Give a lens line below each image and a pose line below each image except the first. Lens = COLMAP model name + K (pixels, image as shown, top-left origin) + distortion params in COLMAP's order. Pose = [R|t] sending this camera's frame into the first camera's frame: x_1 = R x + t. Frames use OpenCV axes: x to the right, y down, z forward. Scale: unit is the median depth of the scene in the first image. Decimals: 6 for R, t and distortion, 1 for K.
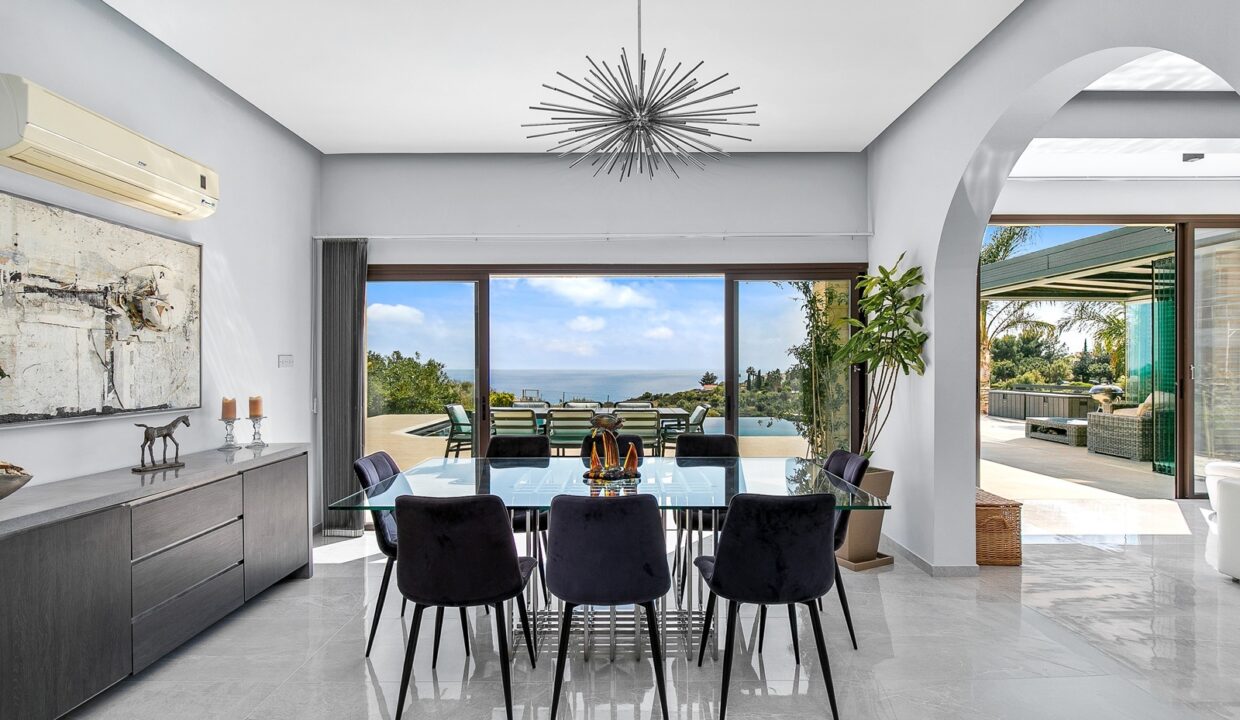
lens RADIAL K [[569.0, 0, 619.5], [0, 569.0, 385.2], [0, 0, 1]] dist [-0.000548, -0.012342]
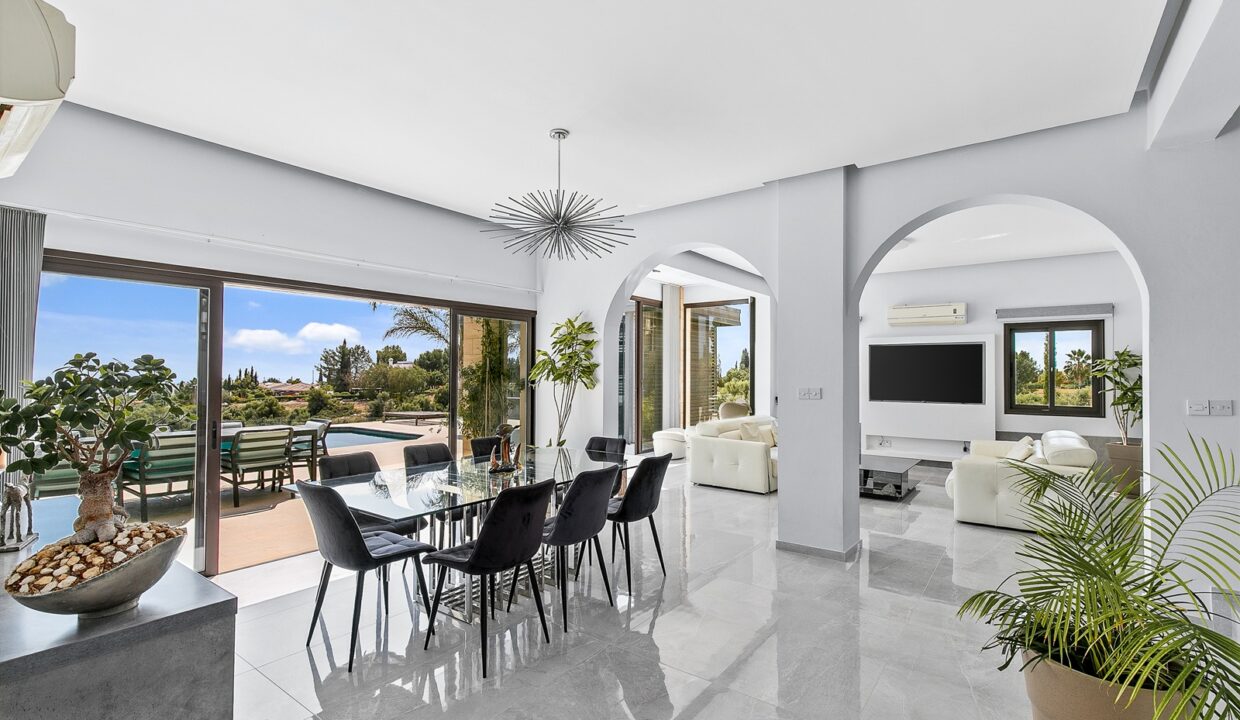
lens RADIAL K [[559.2, 0, 621.5], [0, 559.2, 370.2], [0, 0, 1]] dist [0.000875, -0.000010]
pose [[0.593167, 0.009410, 0.805025, -0.562897], [0.024114, 0.999275, -0.029448, -0.017678], [-0.804718, 0.036880, 0.592510, -0.005860]]
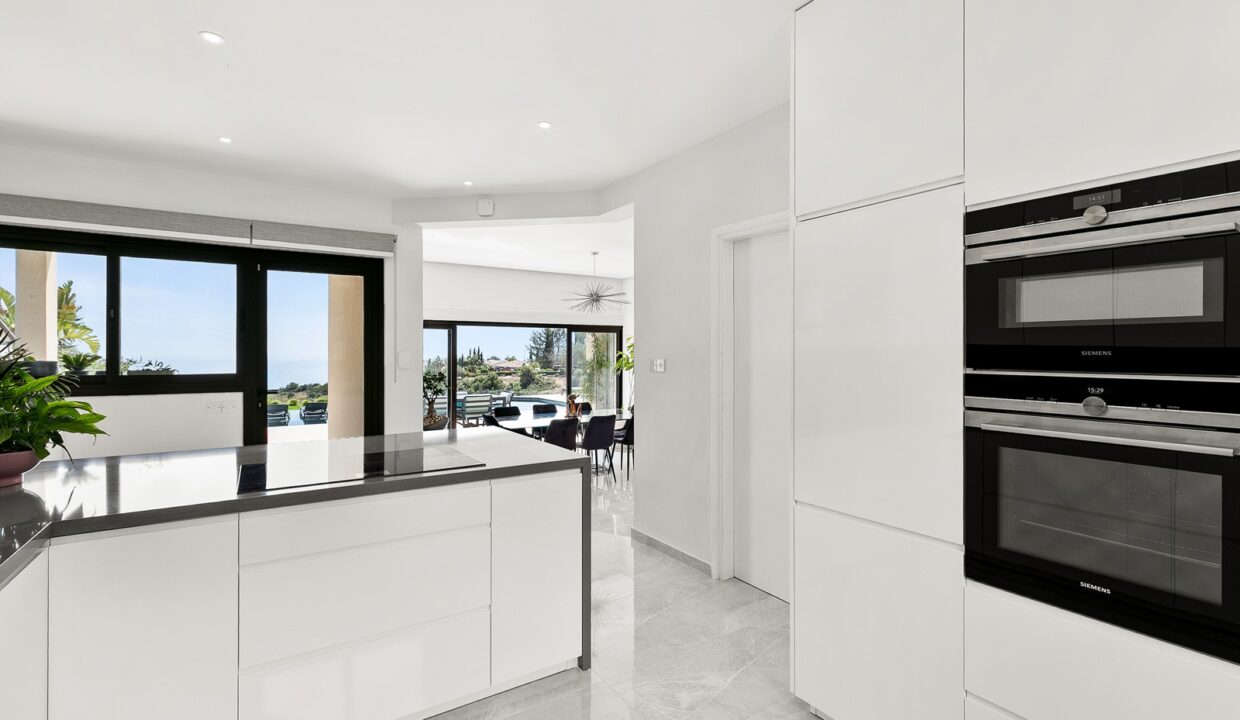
lens RADIAL K [[559.2, 0, 621.5], [0, 559.2, 370.2], [0, 0, 1]] dist [0.000875, -0.000010]
pose [[0.824724, -0.017264, 0.565271, -0.834179], [0.018273, 0.999826, 0.003876, -0.043968], [-0.565240, 0.007133, 0.824896, -0.845137]]
